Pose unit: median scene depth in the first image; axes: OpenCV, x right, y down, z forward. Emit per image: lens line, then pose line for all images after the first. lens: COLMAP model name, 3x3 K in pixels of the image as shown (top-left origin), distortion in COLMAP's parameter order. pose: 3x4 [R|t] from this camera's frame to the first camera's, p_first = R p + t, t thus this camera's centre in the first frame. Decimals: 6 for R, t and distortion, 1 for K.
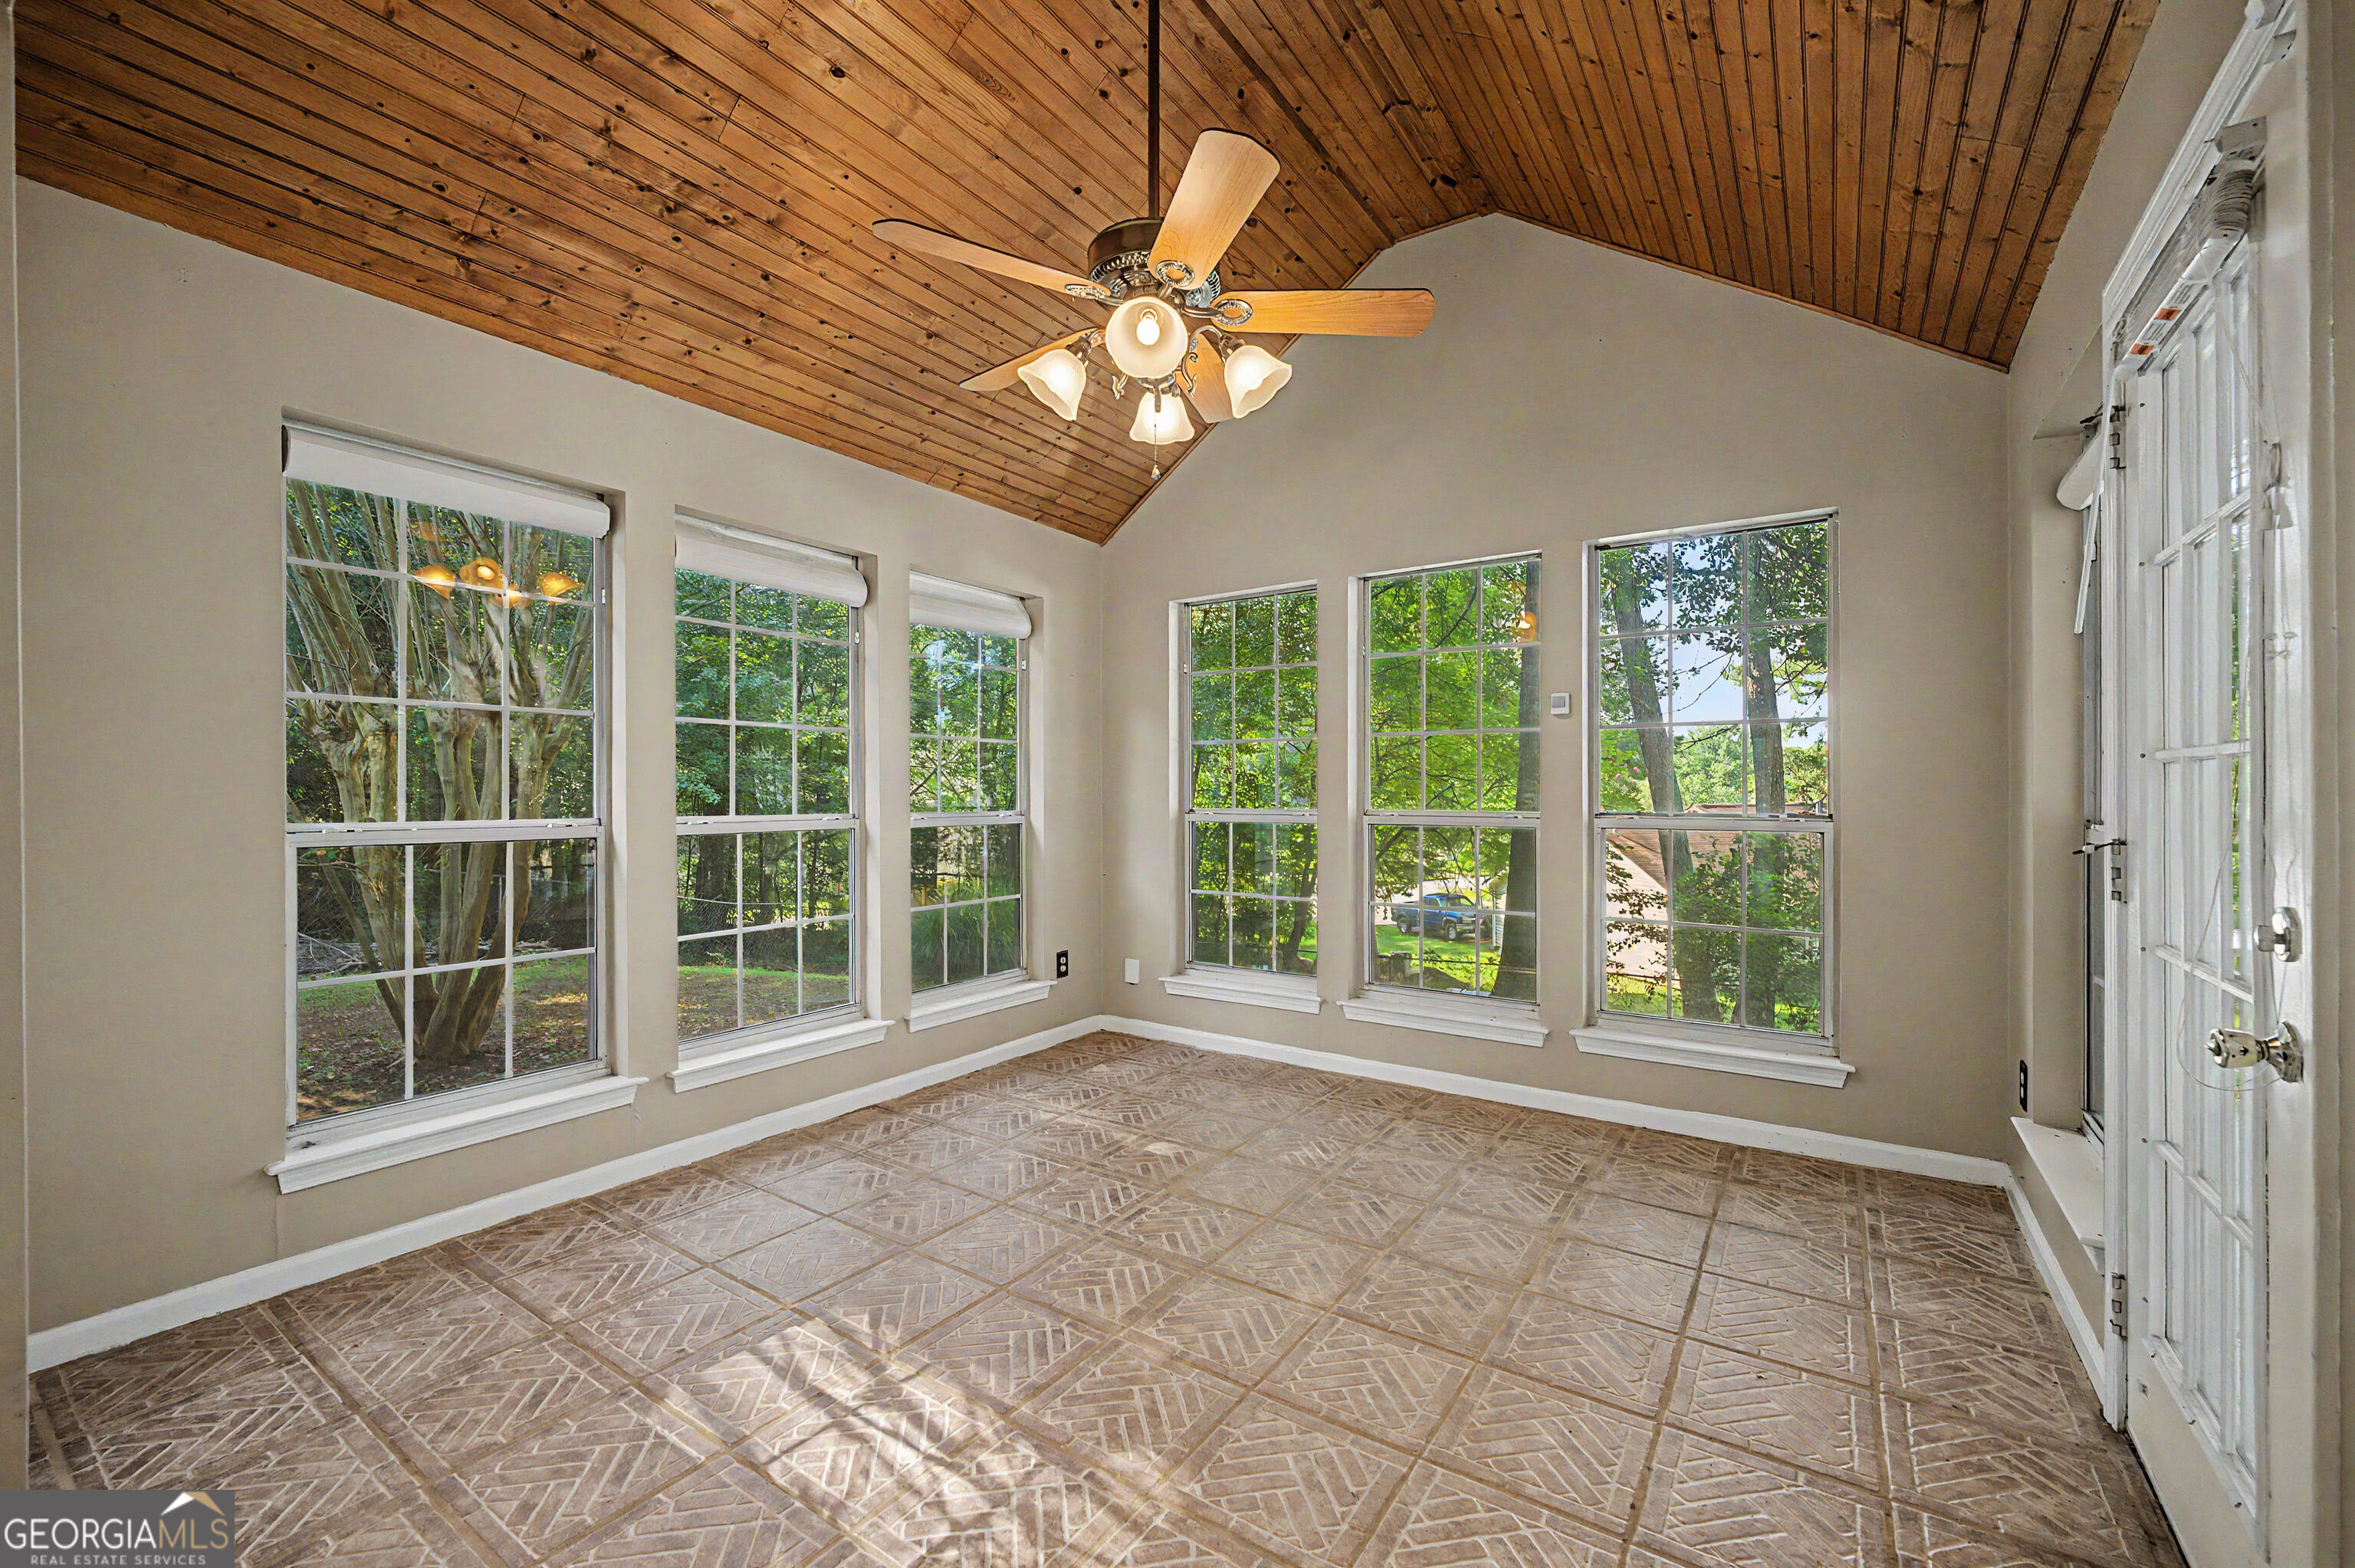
lens RADIAL K [[947.0, 0, 1165.4], [0, 947.0, 785.8], [0, 0, 1]] dist [-0.001153, -0.000597]
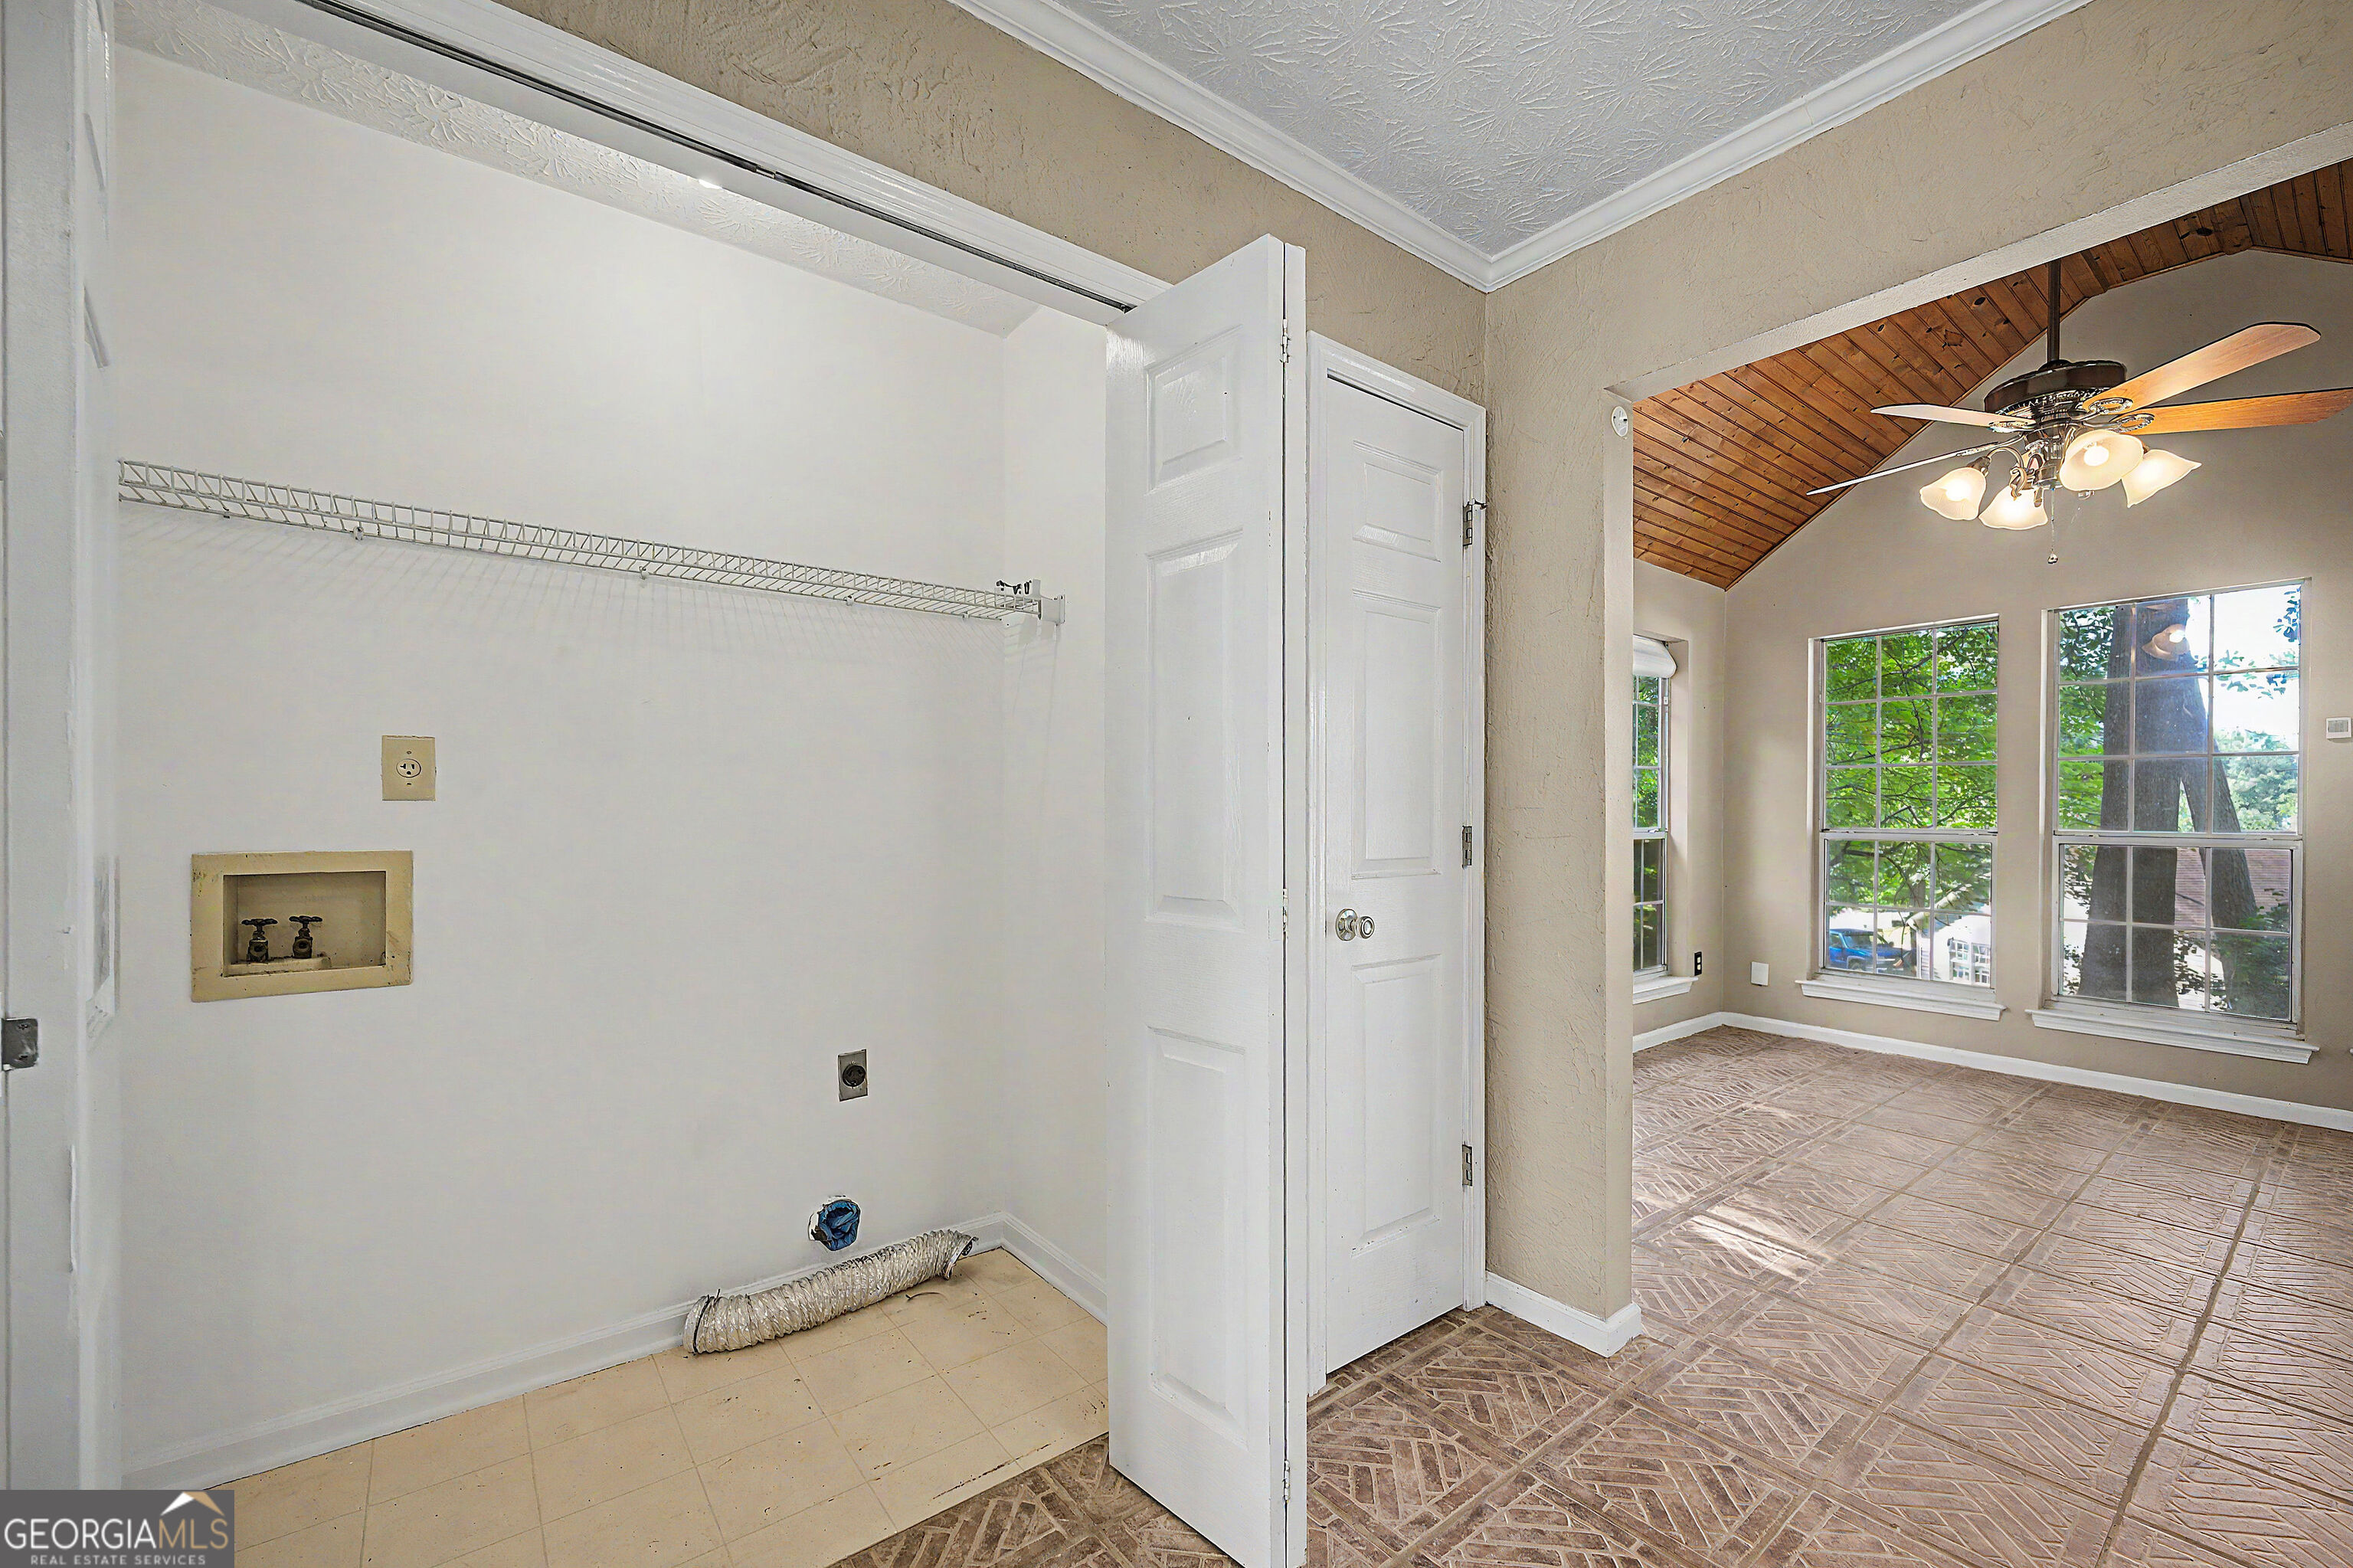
lens RADIAL K [[946.4, 0, 1175.6], [0, 946.4, 806.9], [0, 0, 1]] dist [-0.001153, -0.000597]
pose [[0.951325, 0.003901, -0.308165, -0.361616], [-0.002531, 0.999985, 0.004845, -0.002475], [0.308179, -0.003829, 0.951321, -0.272815]]
